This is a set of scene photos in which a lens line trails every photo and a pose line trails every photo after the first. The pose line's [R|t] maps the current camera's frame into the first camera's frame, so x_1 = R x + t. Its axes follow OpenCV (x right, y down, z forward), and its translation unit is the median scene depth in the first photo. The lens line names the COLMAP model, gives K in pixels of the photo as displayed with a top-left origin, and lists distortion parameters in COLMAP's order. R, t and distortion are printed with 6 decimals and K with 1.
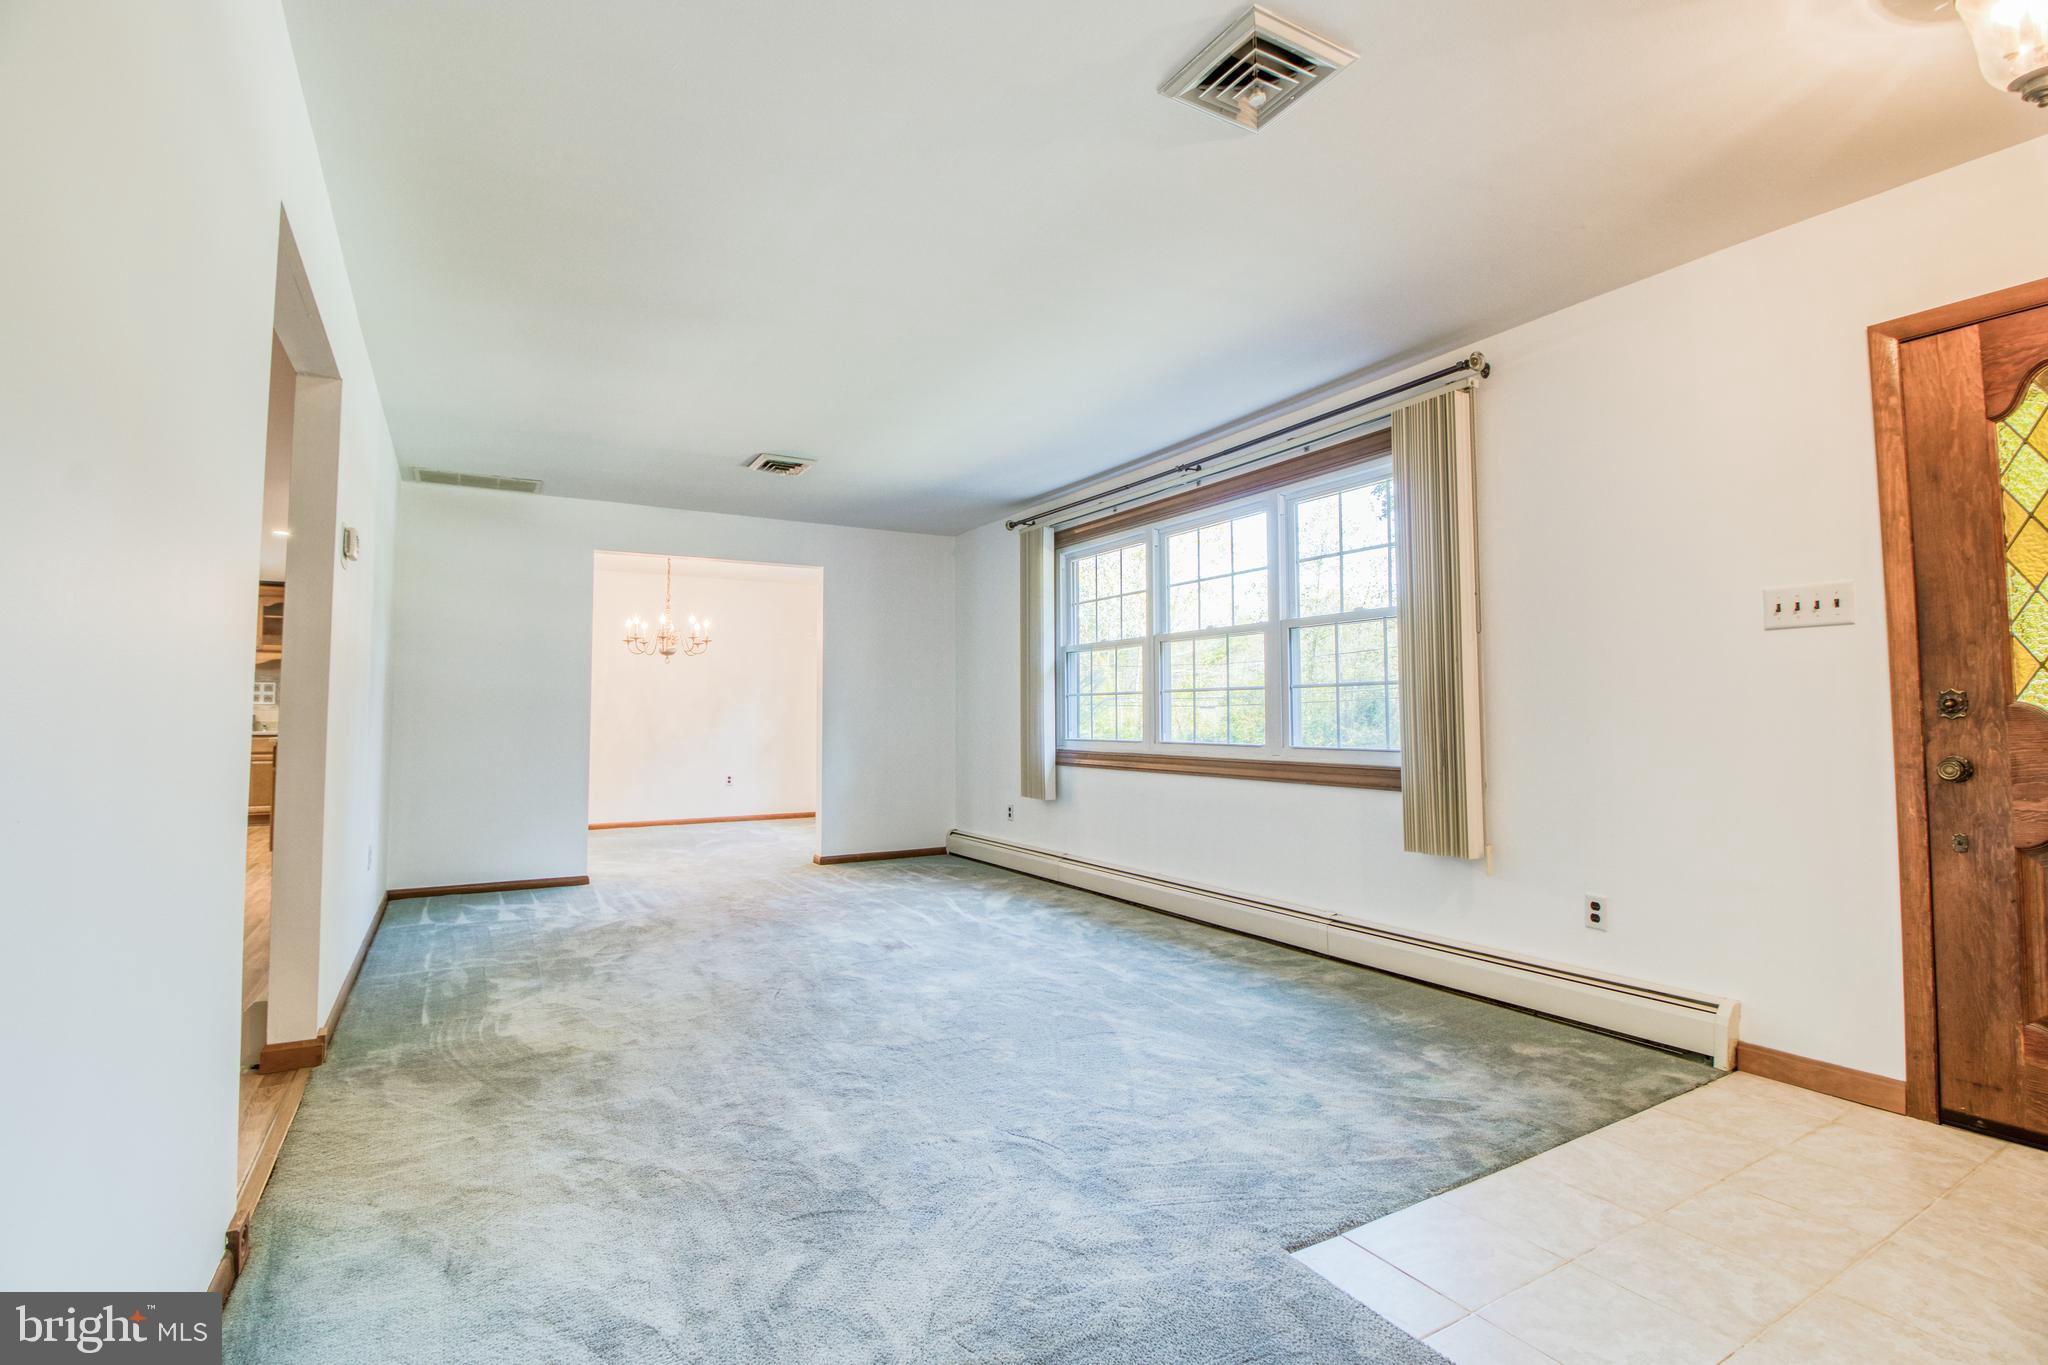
lens RADIAL K [[950.9, 0, 1031.1], [0, 950.9, 662.9], [0, 0, 1]] dist [0.000382, -0.014984]
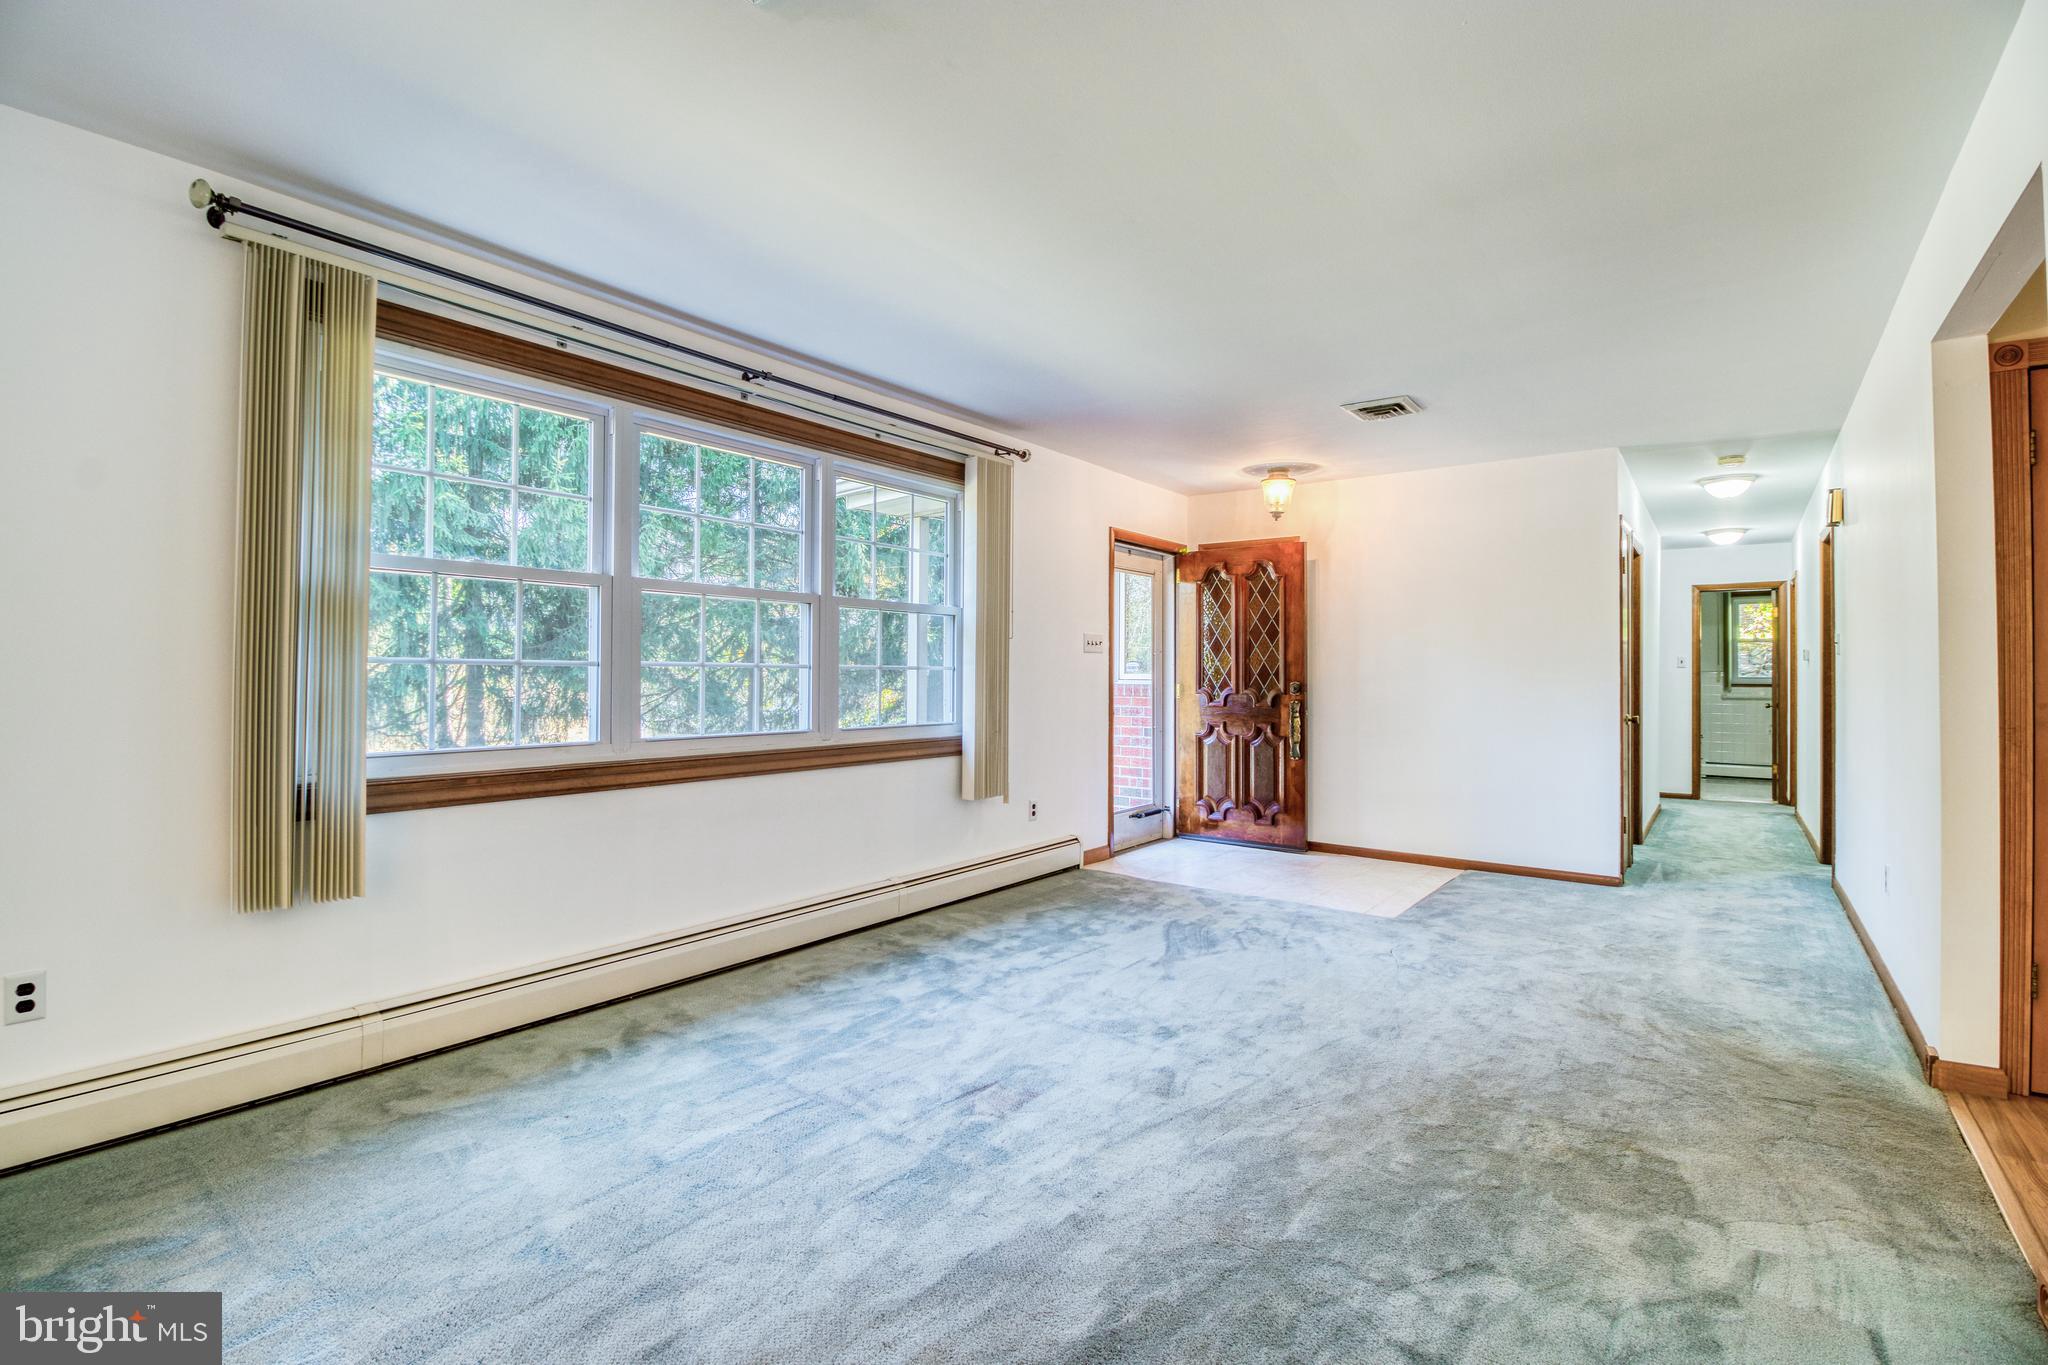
lens RADIAL K [[950.9, 0, 1031.1], [0, 950.9, 662.9], [0, 0, 1]] dist [0.000382, -0.014984]
pose [[-0.397982, 0.026884, 0.916999, -0.636921], [-0.041894, 0.997995, -0.047441, 0.054590], [-0.916436, -0.057297, -0.396058, 1.116691]]
